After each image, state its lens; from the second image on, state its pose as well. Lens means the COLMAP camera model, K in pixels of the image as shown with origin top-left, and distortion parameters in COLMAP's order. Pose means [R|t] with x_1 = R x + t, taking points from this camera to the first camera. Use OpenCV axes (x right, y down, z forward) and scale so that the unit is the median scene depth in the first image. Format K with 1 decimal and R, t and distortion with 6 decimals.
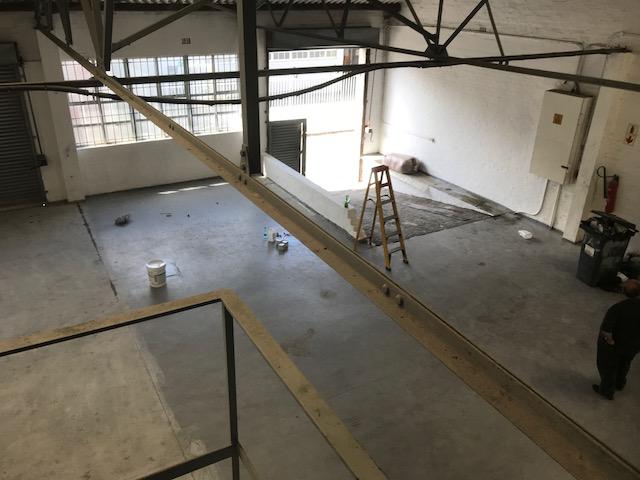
lens RADIAL K [[519.6, 0, 320.0], [0, 519.6, 240.0], [0, 0, 1]] dist [0.019771, 0.004956]
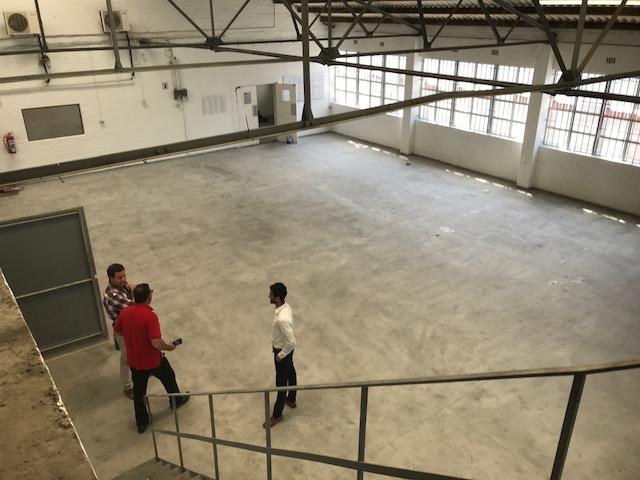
lens RADIAL K [[519.6, 0, 320.0], [0, 519.6, 240.0], [0, 0, 1]] dist [0.019771, 0.004956]
pose [[0.177704, 0.392333, -0.902494, 0.947286], [-0.427757, 0.856715, 0.288205, -0.197748], [0.886253, 0.334833, 0.320065, 0.435859]]
